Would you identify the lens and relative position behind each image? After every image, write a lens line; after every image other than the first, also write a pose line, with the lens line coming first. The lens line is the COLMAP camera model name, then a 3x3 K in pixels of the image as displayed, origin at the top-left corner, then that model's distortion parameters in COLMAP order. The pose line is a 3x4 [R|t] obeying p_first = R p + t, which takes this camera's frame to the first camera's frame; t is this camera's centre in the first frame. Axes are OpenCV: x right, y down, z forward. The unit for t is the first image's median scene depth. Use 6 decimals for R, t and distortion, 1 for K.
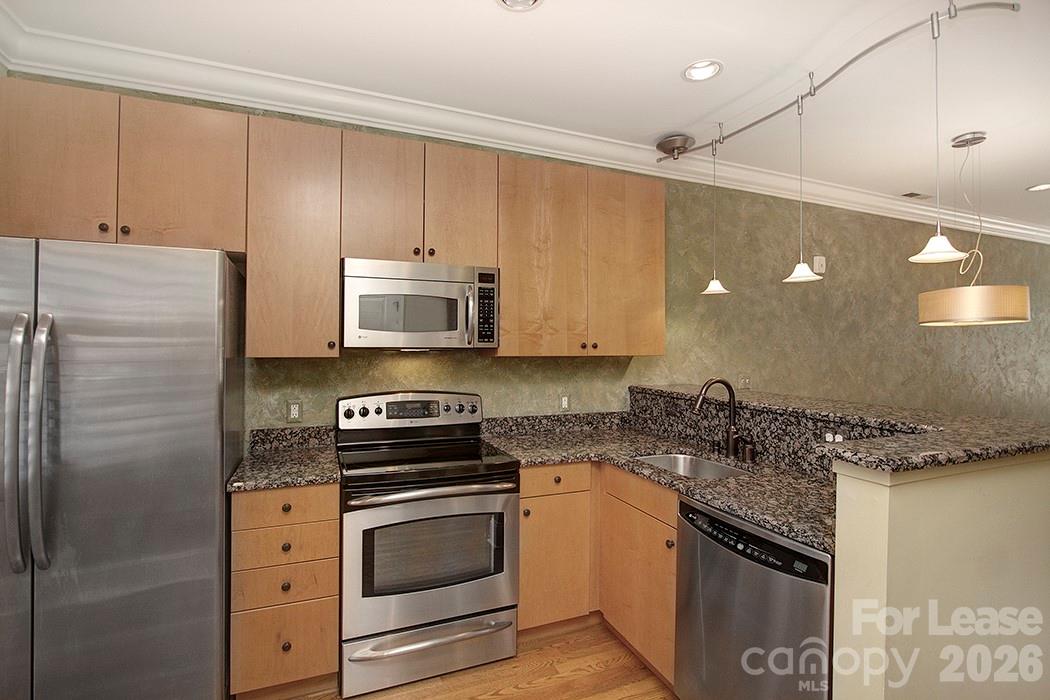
lens RADIAL K [[491.5, 0, 516.6], [0, 491.5, 345.0], [0, 0, 1]] dist [-0.004729, -0.000416]
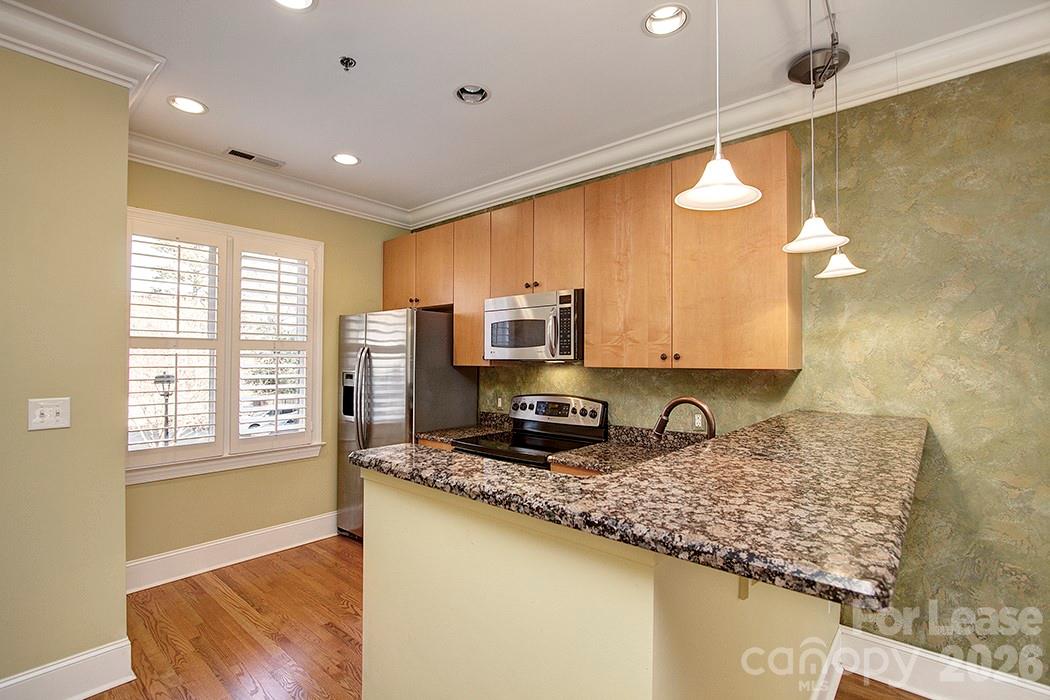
lens RADIAL K [[492.4, 0, 526.1], [0, 492.4, 361.3], [0, 0, 1]] dist [-0.000664, -0.000152]
pose [[0.455599, -0.000889, -0.890185, 0.862387], [0.005222, 0.999985, 0.001674, 0.006892], [0.890170, -0.005412, 0.455597, 0.360543]]
